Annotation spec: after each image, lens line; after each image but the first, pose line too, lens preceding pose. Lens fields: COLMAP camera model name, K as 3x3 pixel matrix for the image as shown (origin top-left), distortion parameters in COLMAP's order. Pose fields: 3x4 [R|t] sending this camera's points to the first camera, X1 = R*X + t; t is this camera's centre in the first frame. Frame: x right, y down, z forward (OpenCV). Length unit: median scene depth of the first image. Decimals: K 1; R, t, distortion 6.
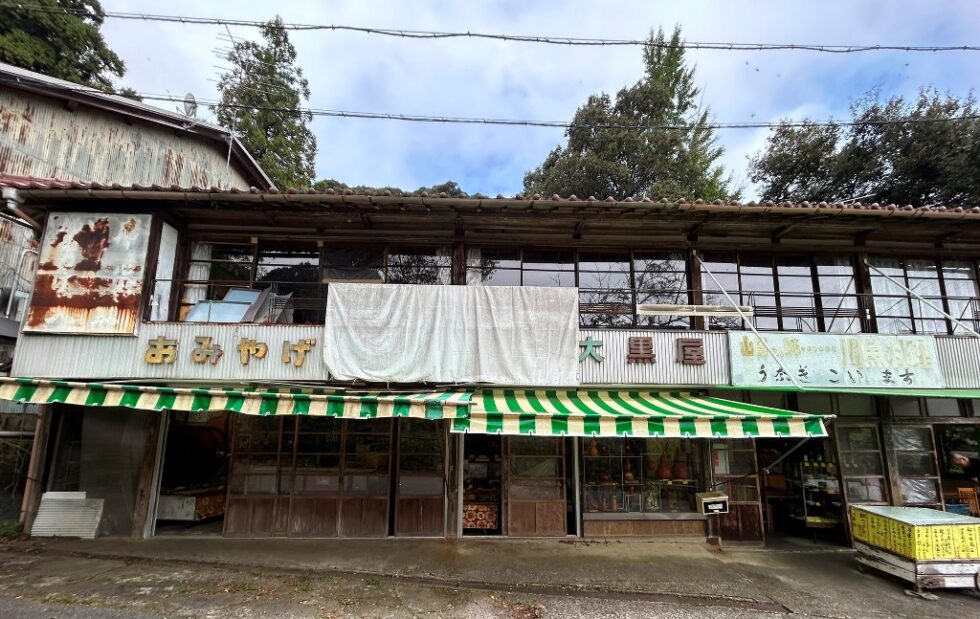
lens RADIAL K [[451.2, 0, 492.0], [0, 451.2, 316.1], [0, 0, 1]] dist [-0.009640, 0.000391]
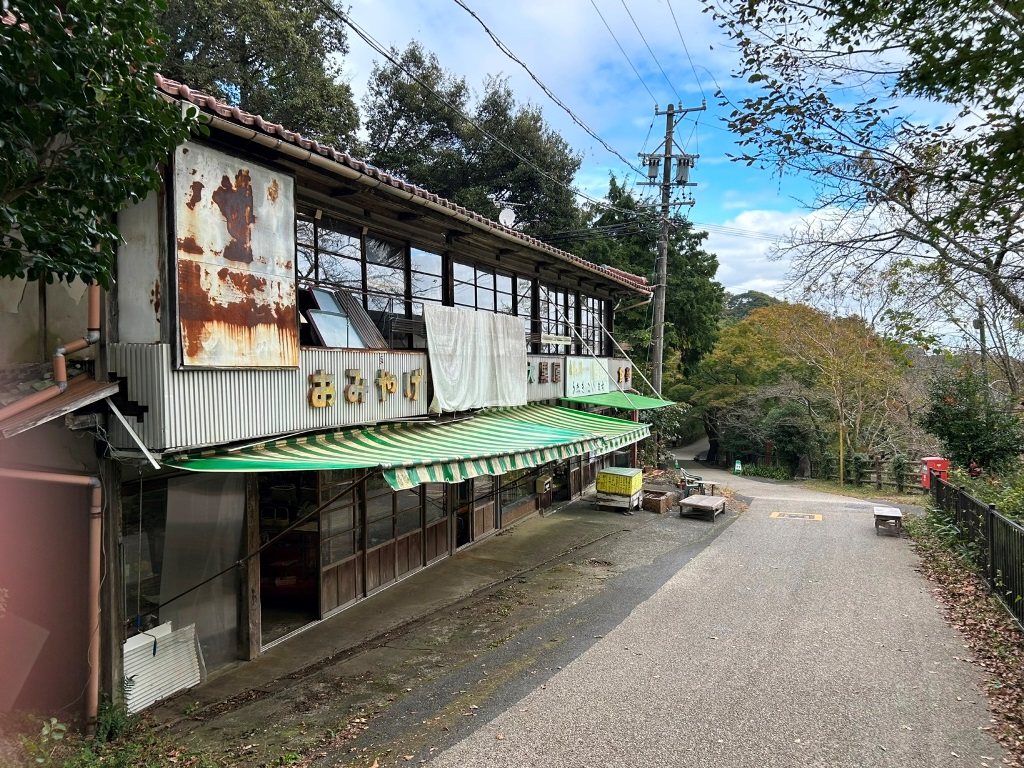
lens RADIAL K [[781.0, 0, 513.1], [0, 781.0, 388.1], [0, 0, 1]] dist [-0.007189, -0.002973]
pose [[0.411220, -0.035122, 0.910859, -1.703145], [-0.151687, 0.982688, 0.106373, -0.101074], [-0.898826, -0.181909, 0.398774, 0.227695]]
